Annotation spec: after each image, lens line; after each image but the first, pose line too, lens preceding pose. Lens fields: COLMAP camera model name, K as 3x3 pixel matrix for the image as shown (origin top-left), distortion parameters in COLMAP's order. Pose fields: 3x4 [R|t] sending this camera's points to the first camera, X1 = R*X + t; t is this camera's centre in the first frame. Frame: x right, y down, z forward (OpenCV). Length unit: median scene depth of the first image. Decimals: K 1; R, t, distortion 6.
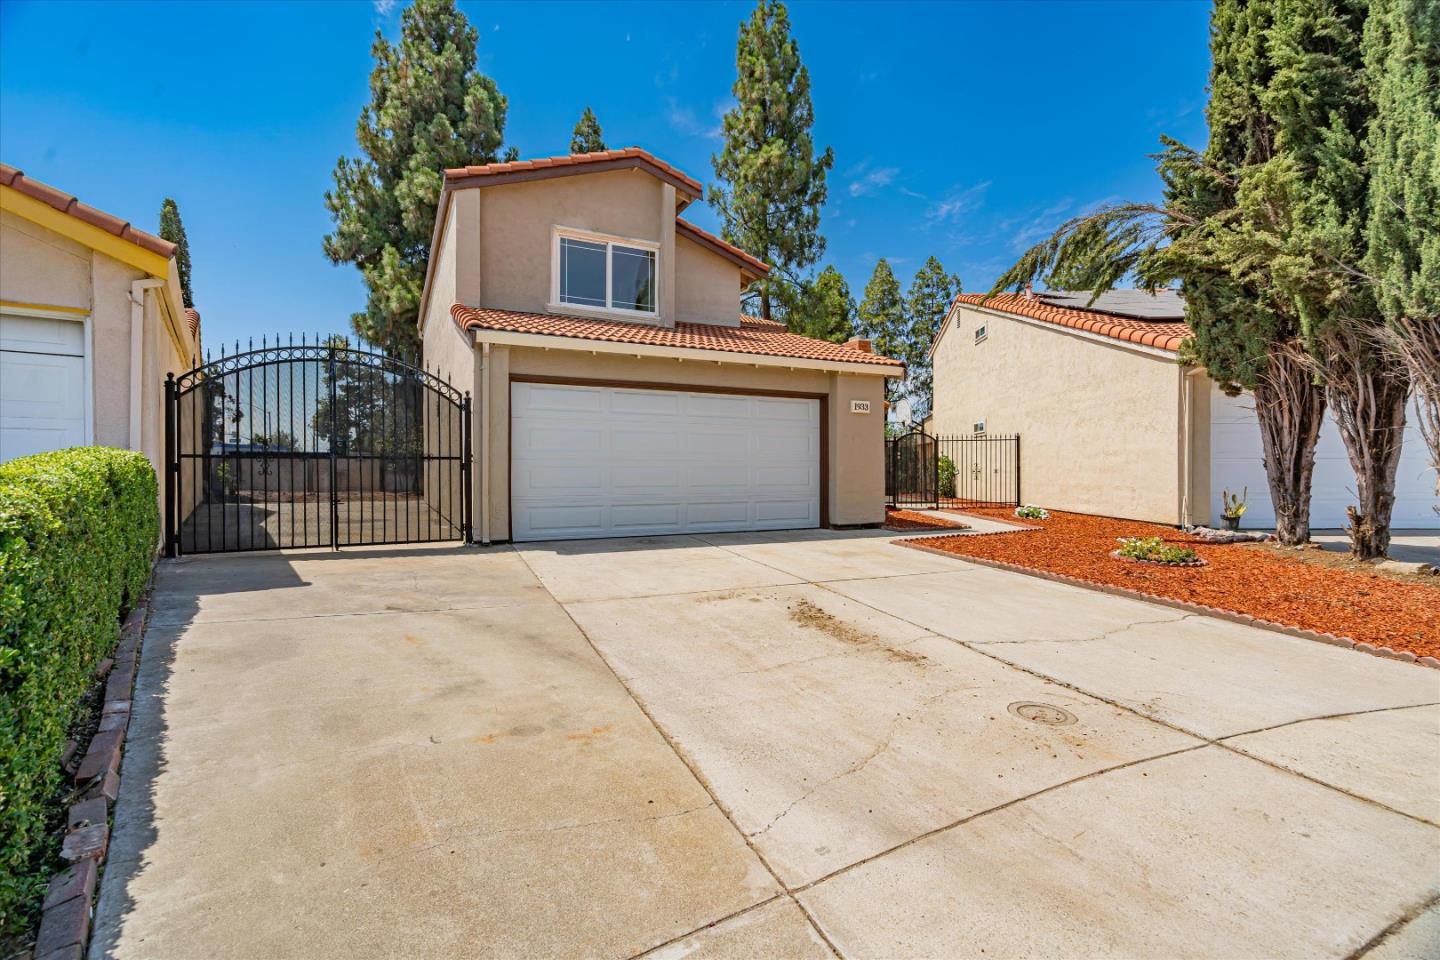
lens RADIAL K [[662.7, 0, 713.1], [0, 662.7, 466.5], [0, 0, 1]] dist [-0.001681, 0.000196]
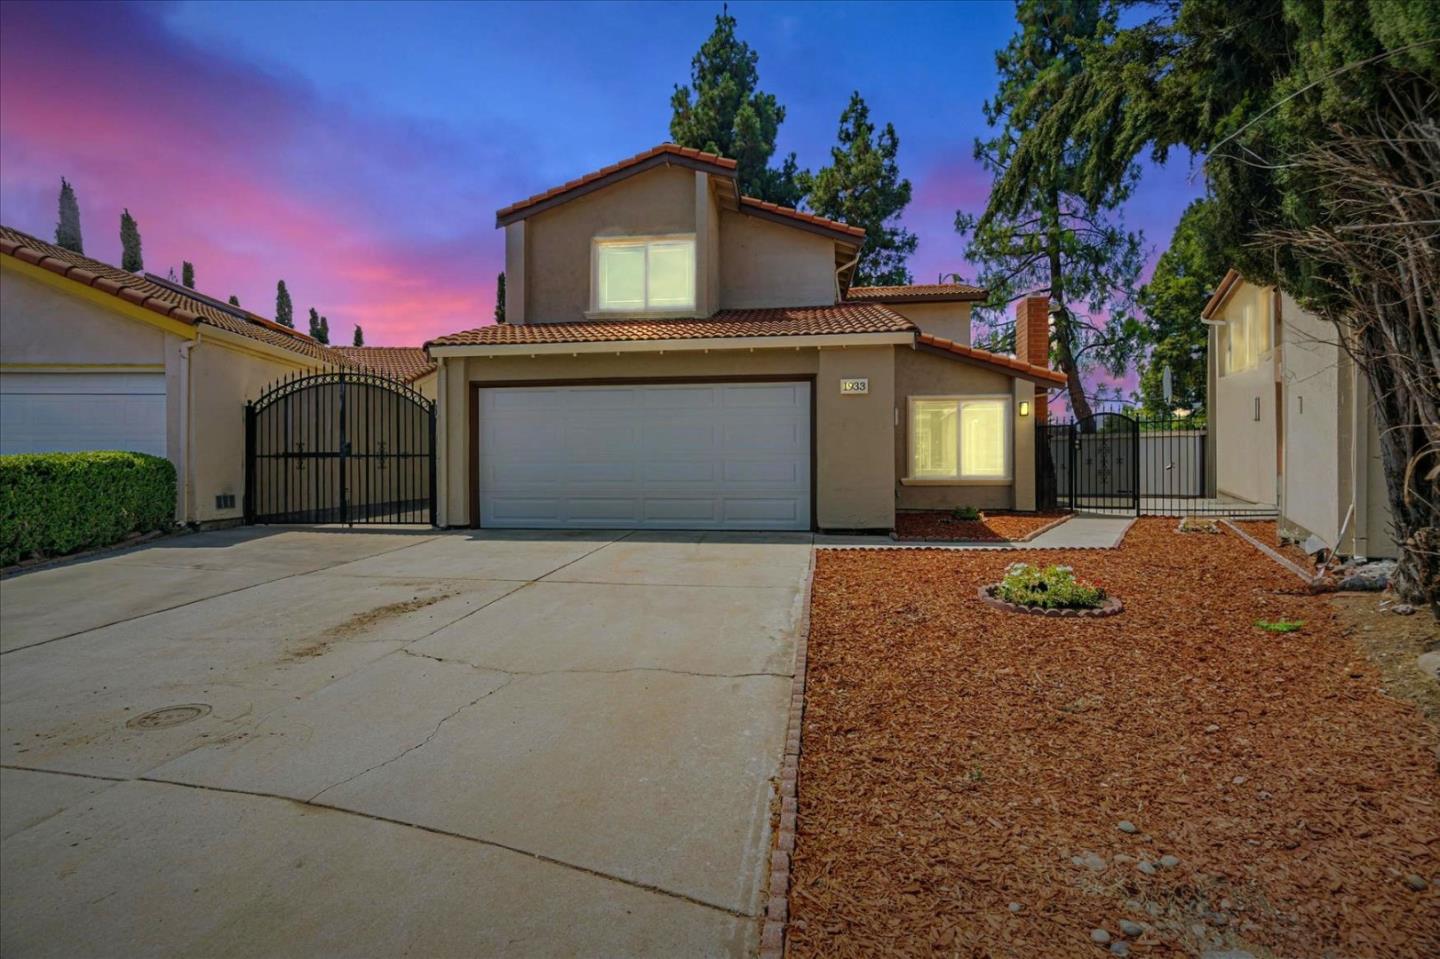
lens RADIAL K [[672.1, 0, 711.5], [0, 672.1, 465.7], [0, 0, 1]] dist [-0.001449, -0.000239]
pose [[0.828108, -0.006272, -0.560533, 0.530880], [0.007067, 0.999975, -0.000748, 0.007719], [0.560524, -0.003341, 0.828132, 0.205250]]
